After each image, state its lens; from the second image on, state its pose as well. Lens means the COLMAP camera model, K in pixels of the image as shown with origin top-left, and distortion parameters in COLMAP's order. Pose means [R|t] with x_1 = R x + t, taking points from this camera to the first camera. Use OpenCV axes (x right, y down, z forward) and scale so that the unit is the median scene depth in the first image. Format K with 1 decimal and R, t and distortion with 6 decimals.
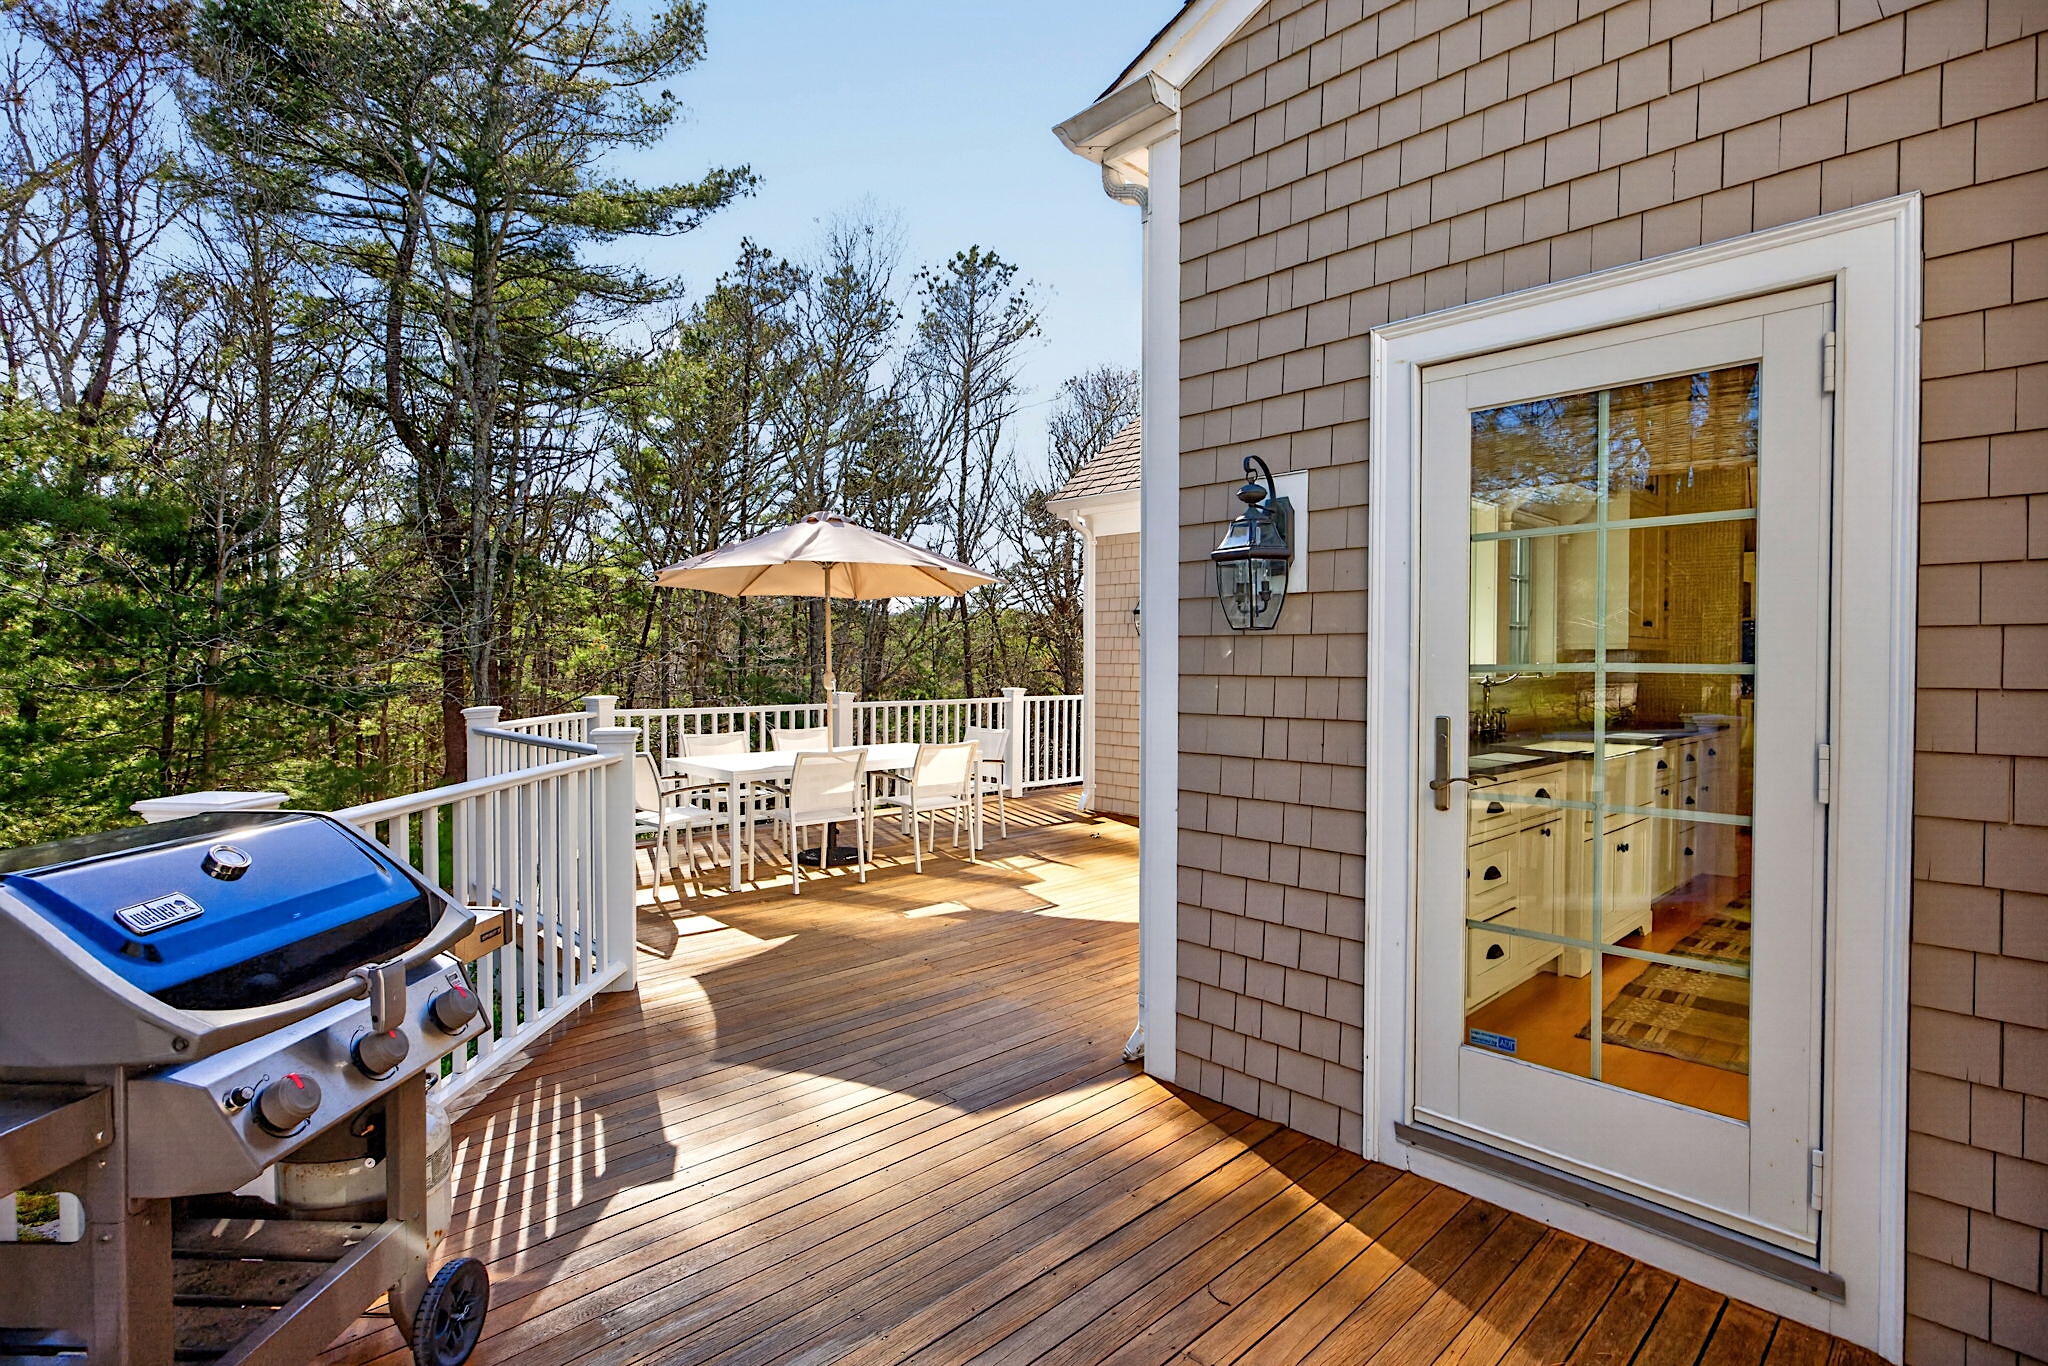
lens RADIAL K [[988.4, 0, 1027.2], [0, 988.4, 673.7], [0, 0, 1]] dist [0.002018, 0.000805]
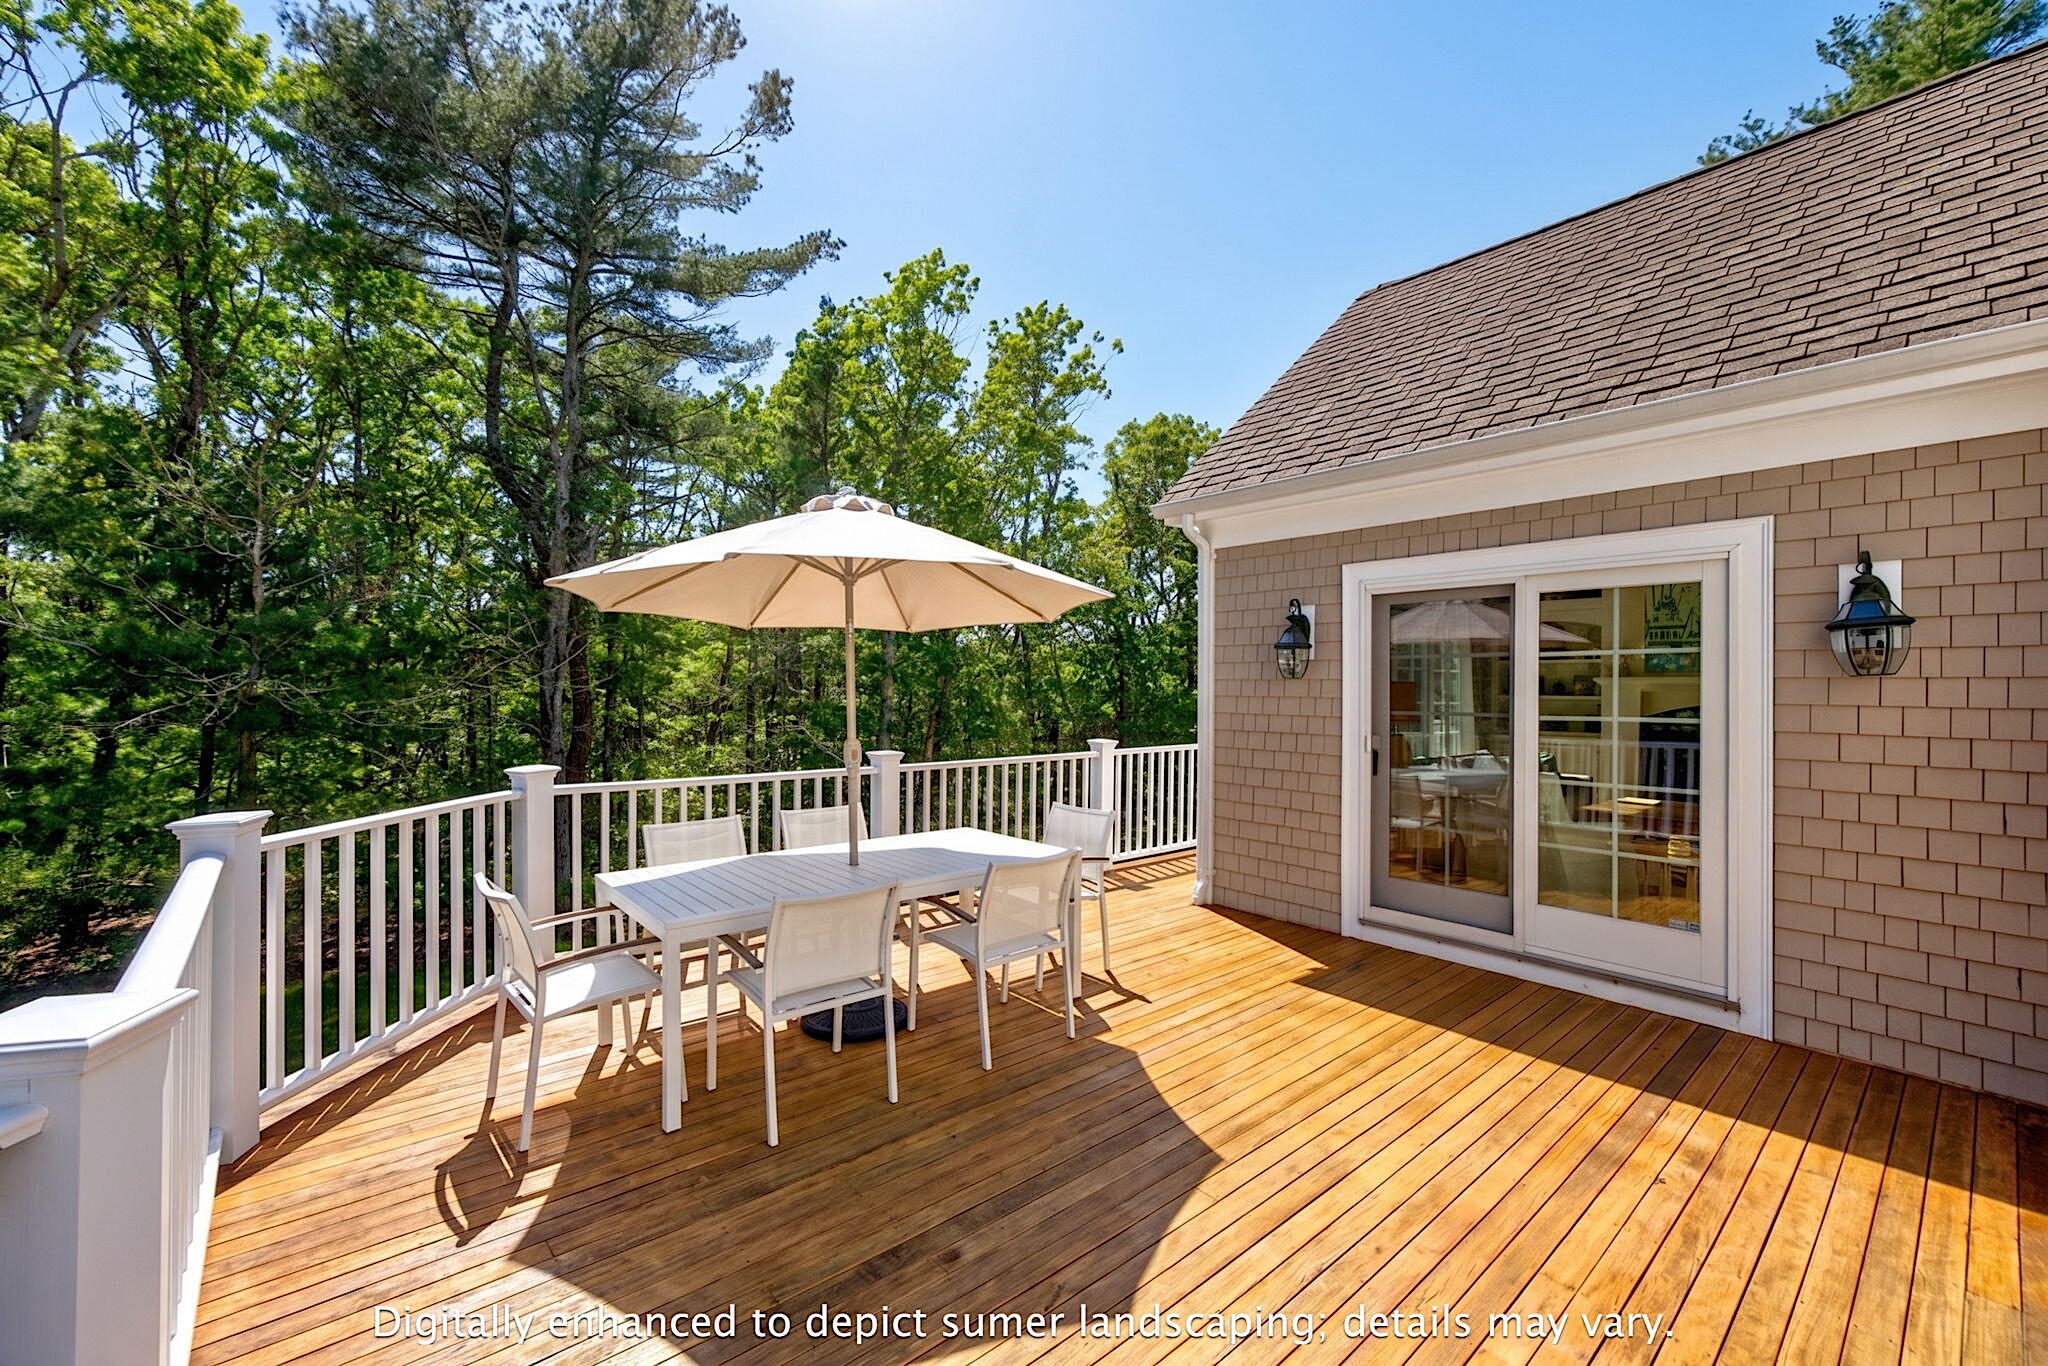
lens RADIAL K [[823.9, 0, 1024.0], [0, 823.9, 683.0], [0, 0, 1]] dist [-0.001055, 0.000180]
pose [[0.997894, 0.004683, -0.064703, -0.017622], [-0.006700, 0.999497, -0.030994, -0.005139], [0.064525, 0.031362, 0.997423, 0.175013]]
